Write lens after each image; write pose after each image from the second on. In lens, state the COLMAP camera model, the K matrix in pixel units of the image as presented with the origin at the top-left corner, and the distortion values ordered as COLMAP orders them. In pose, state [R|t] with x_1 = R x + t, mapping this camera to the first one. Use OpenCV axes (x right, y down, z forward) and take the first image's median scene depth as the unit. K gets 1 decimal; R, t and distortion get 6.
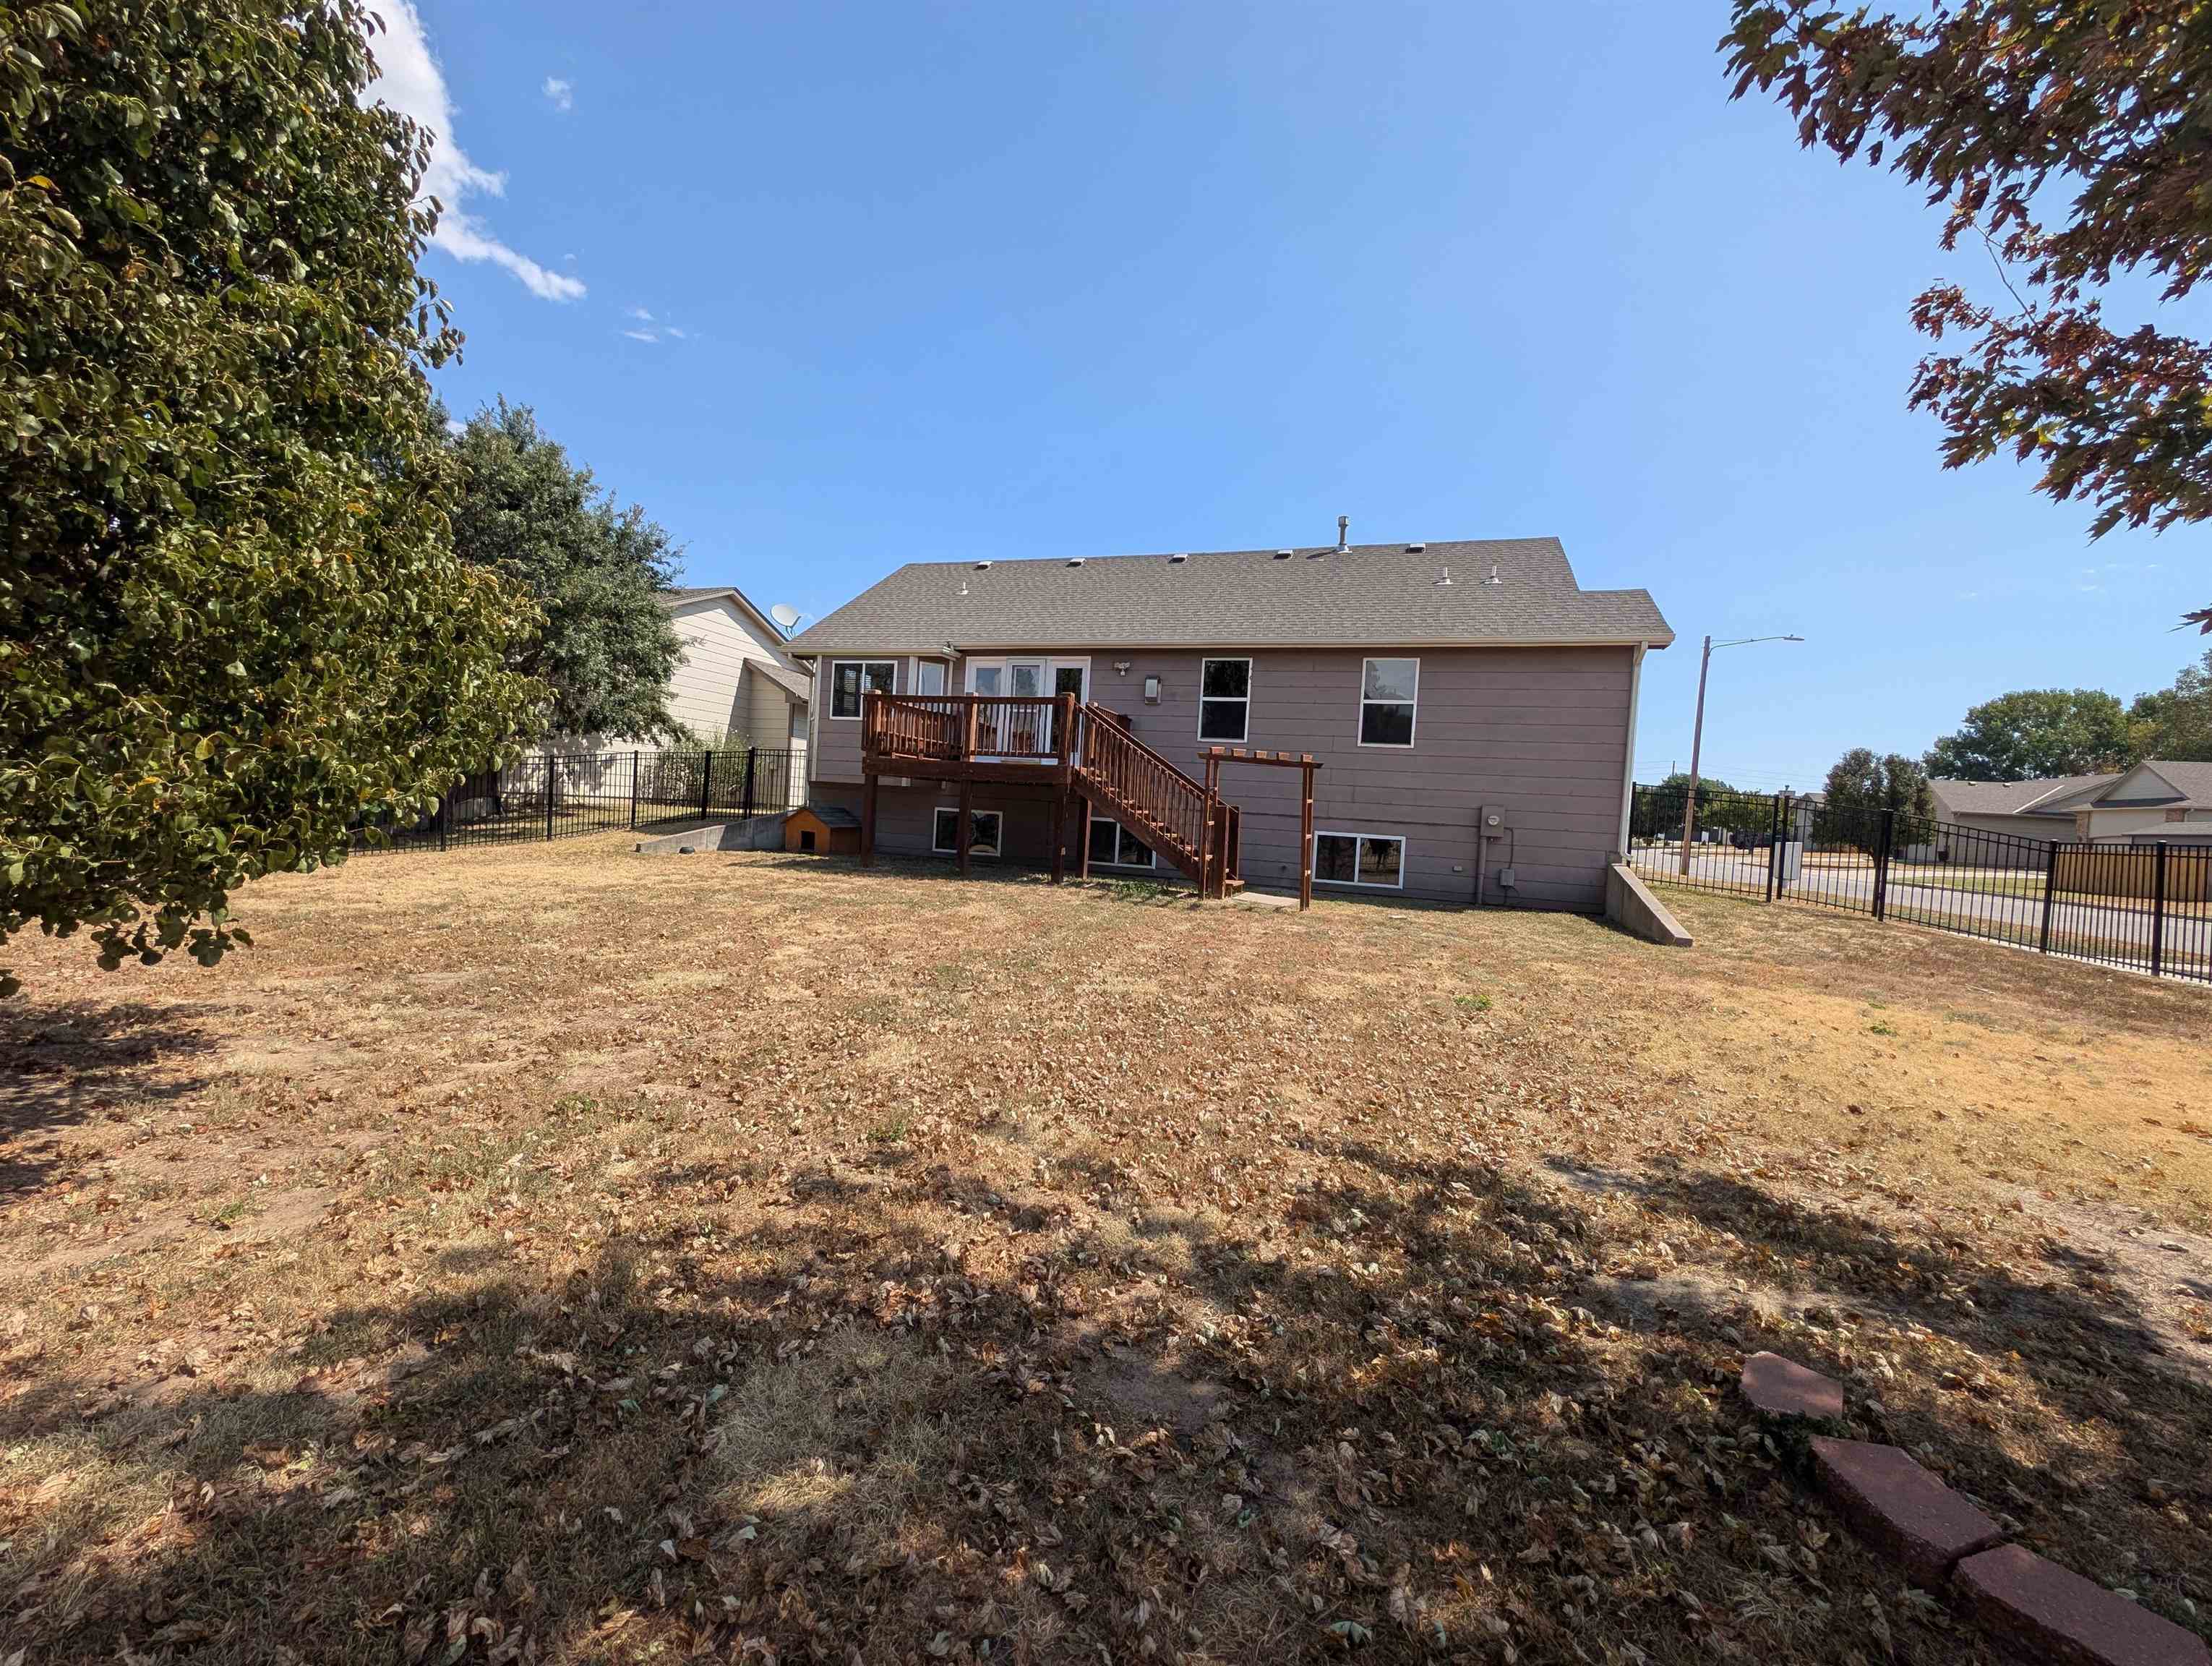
lens RADIAL K [[884.9, 0, 1097.6], [0, 884.9, 836.0], [0, 0, 1]] dist [0.031315, -0.013242]
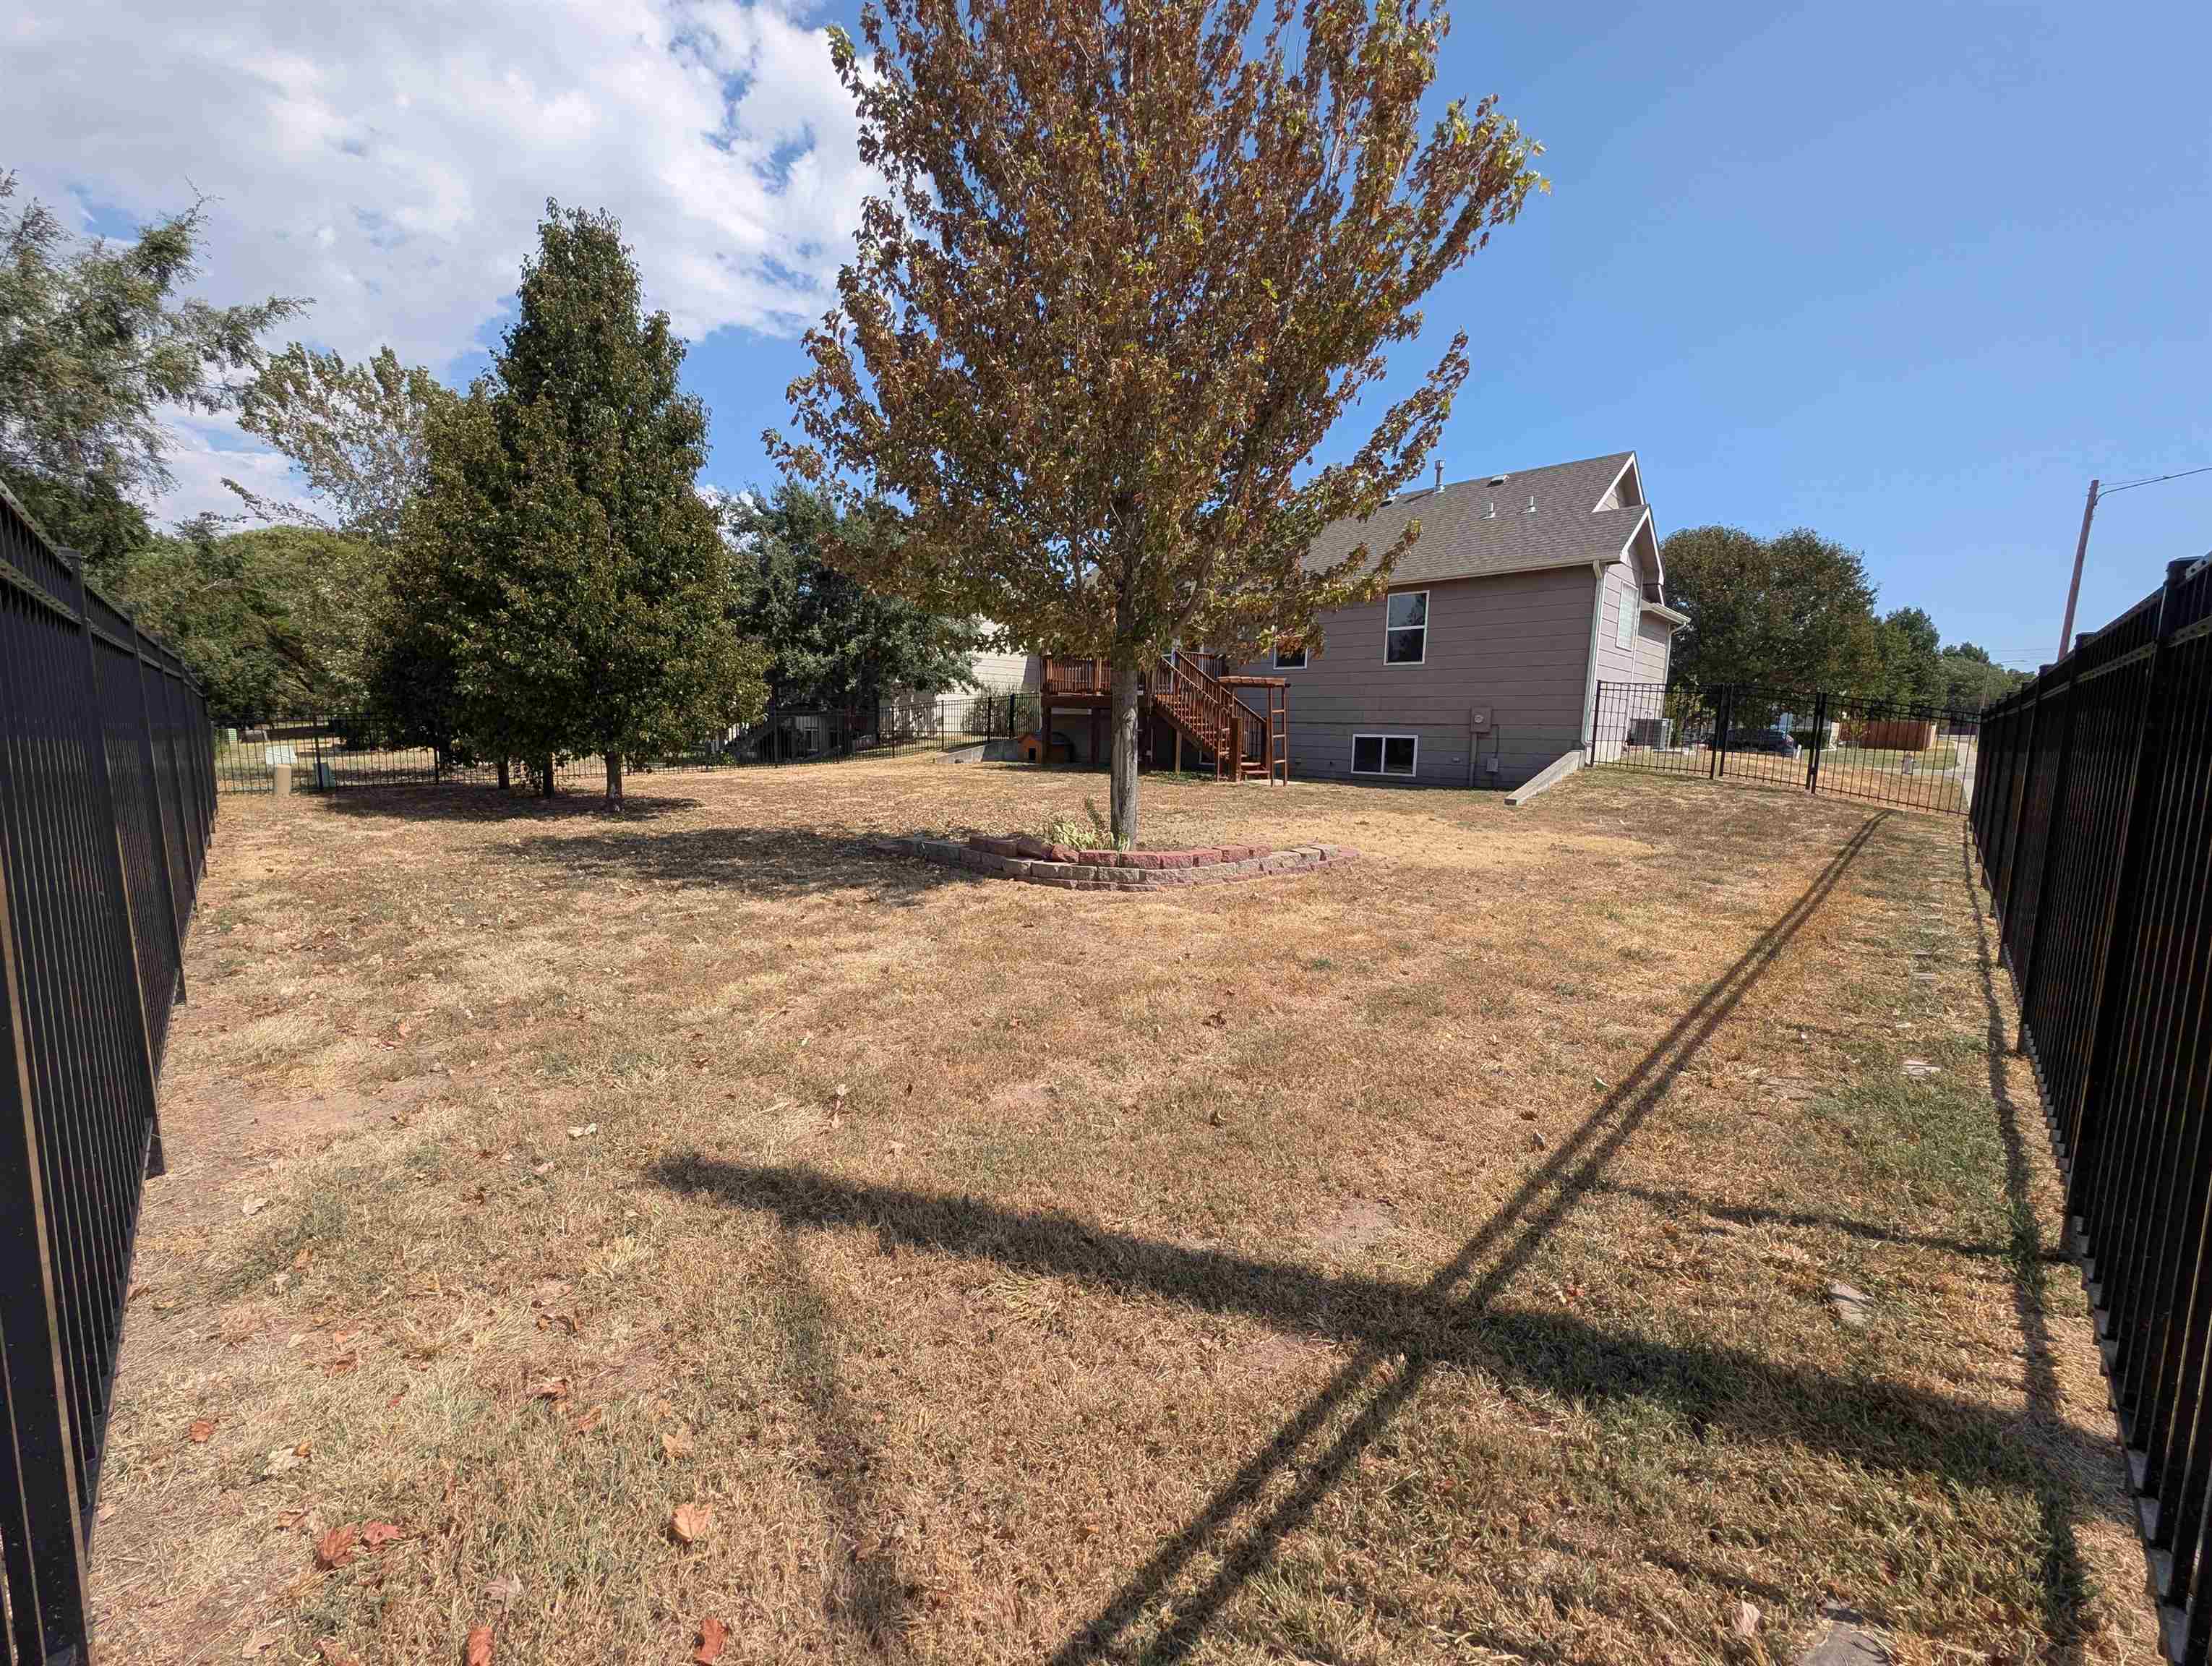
lens RADIAL K [[884.9, 0, 1097.6], [0, 884.9, 836.0], [0, 0, 1]] dist [0.031315, -0.013242]
pose [[0.896656, 0.016975, -0.442403, 0.491441], [0.009653, 0.998278, 0.057868, 0.064059], [0.442623, -0.056158, 0.894947, -0.346165]]
